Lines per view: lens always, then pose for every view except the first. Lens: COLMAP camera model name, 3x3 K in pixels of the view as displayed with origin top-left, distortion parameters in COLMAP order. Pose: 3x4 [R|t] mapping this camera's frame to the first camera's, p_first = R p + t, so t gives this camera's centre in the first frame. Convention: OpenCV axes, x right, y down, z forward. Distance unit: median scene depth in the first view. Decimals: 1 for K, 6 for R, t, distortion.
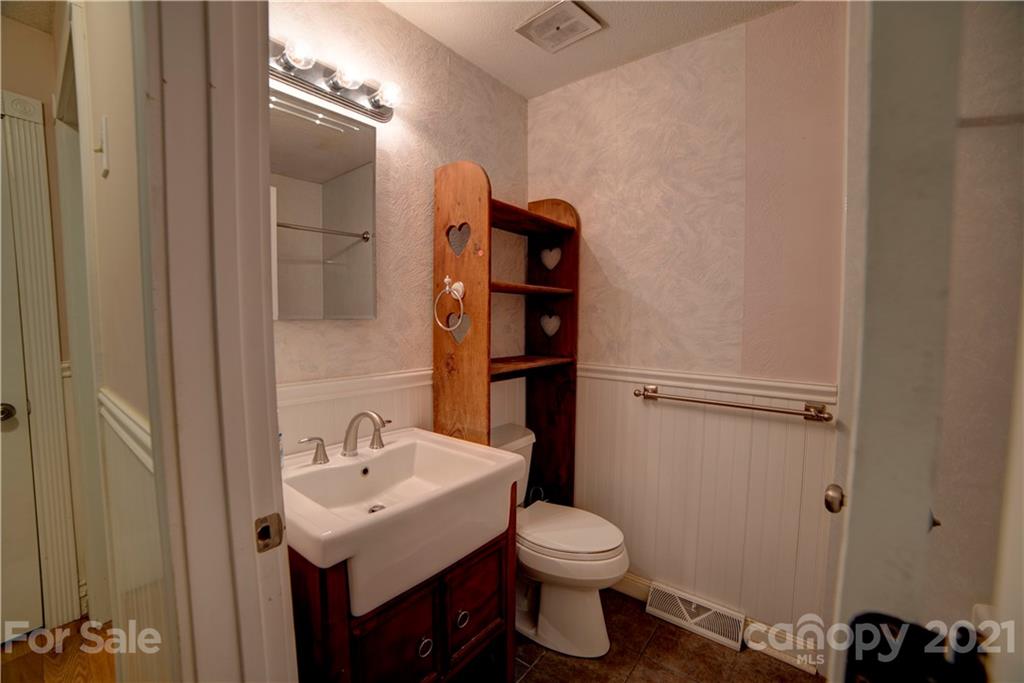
lens RADIAL K [[414.9, 0, 514.3], [0, 414.9, 341.6], [0, 0, 1]] dist [-0.106810, 0.034942]
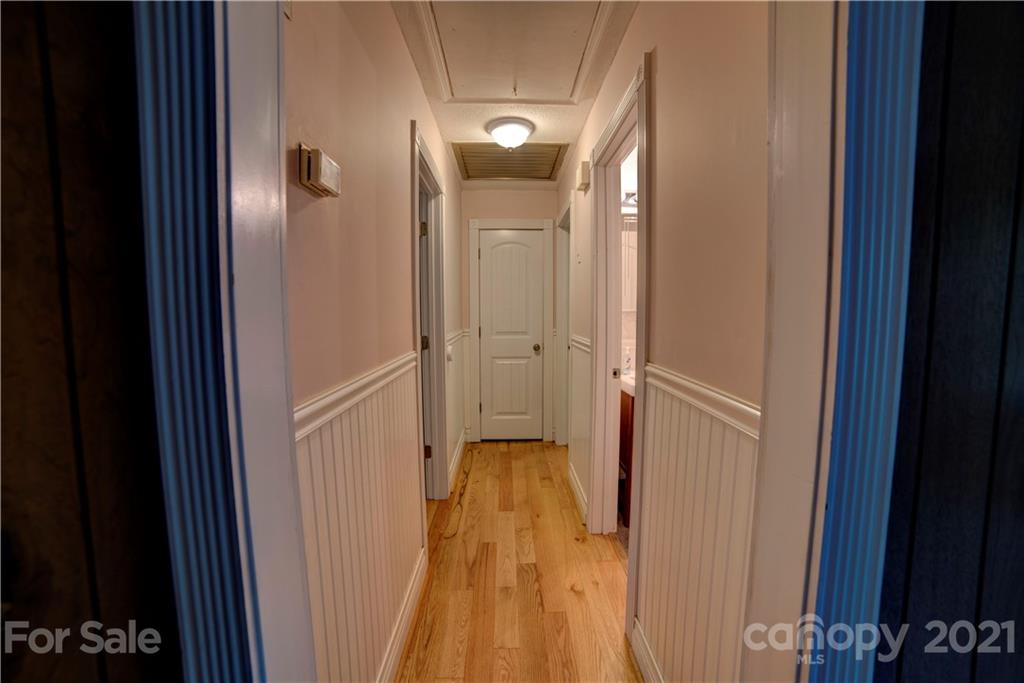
lens RADIAL K [[414.9, 0, 514.3], [0, 414.9, 341.6], [0, 0, 1]] dist [-0.106810, 0.034942]
pose [[0.621117, 0.064756, -0.781038, 0.794687], [-0.057132, 0.997670, 0.037282, 0.070309], [0.781633, 0.021465, 0.623370, -0.953650]]
